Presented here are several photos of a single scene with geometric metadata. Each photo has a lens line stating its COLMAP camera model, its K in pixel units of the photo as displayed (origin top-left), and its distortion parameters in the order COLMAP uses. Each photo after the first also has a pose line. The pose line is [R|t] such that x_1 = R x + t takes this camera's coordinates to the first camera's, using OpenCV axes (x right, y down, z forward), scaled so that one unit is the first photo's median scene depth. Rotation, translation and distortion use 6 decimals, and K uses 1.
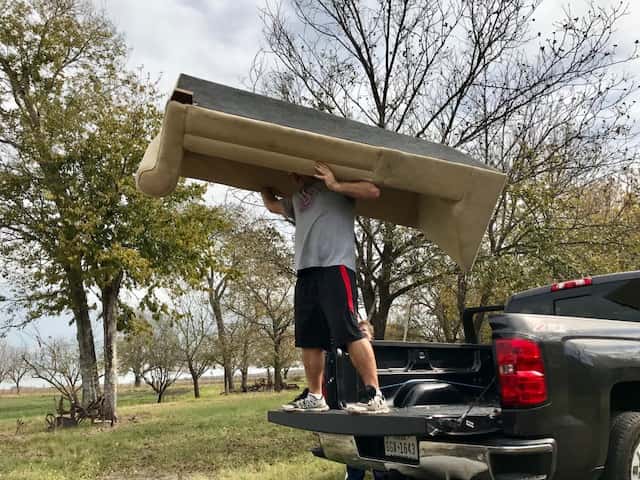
lens RADIAL K [[522.9, 0, 320.5], [0, 522.9, 243.7], [0, 0, 1]] dist [0.059711, -0.074450]
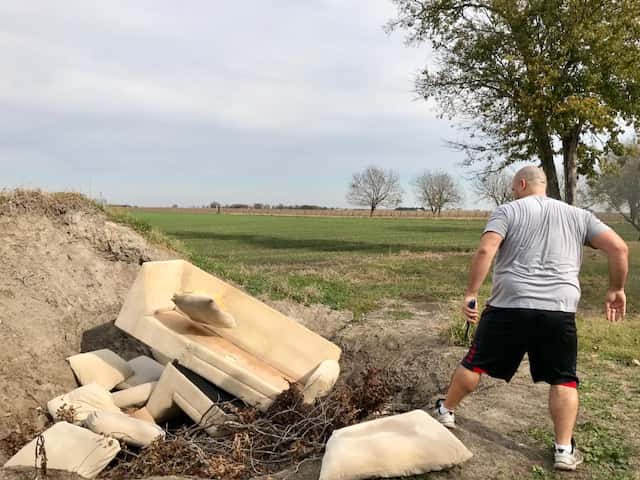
lens RADIAL K [[522.9, 0, 320.7], [0, 522.9, 239.4], [0, 0, 1]] dist [0.059711, -0.074450]
pose [[0.646300, 0.098016, -0.756762, 0.090807], [0.141376, 0.959167, 0.244971, -0.043257], [0.749872, -0.265313, 0.606053, -0.067610]]
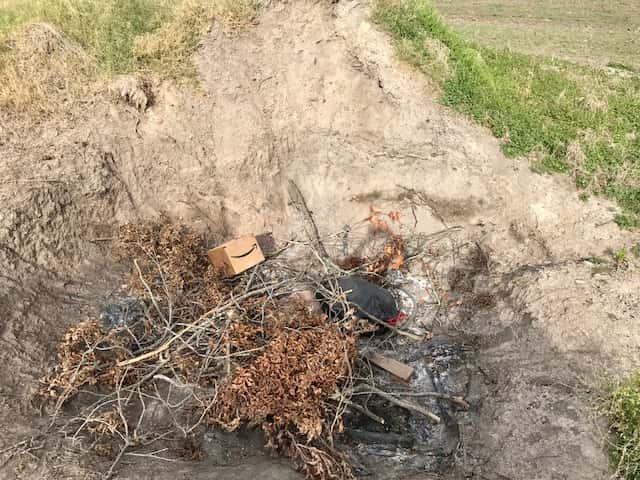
lens RADIAL K [[522.9, 0, 322.4], [0, 522.9, 236.1], [0, 0, 1]] dist [0.059711, -0.074450]
pose [[-0.282202, 0.582603, -0.762191, 0.023639], [0.233791, 0.812295, 0.534340, -0.058732], [0.930432, -0.027401, -0.365439, 0.181565]]
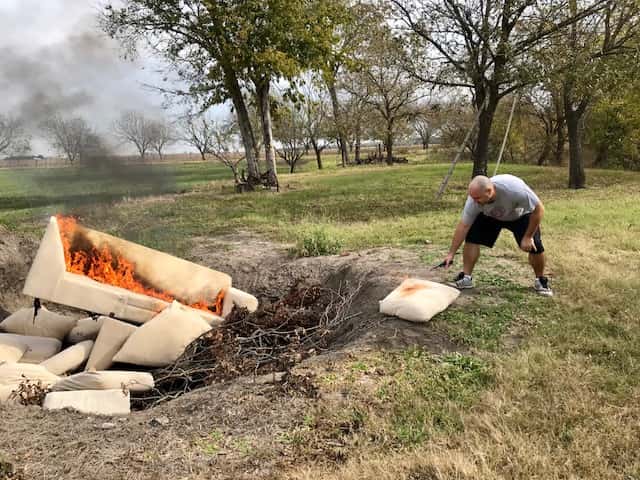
lens RADIAL K [[522.9, 0, 320.8], [0, 522.9, 237.4], [0, 0, 1]] dist [0.059711, -0.074450]
pose [[0.981587, 0.038494, -0.187099, -0.019052], [0.040993, 0.914213, 0.403155, -0.070704], [0.186568, -0.403401, 0.895801, -0.199003]]
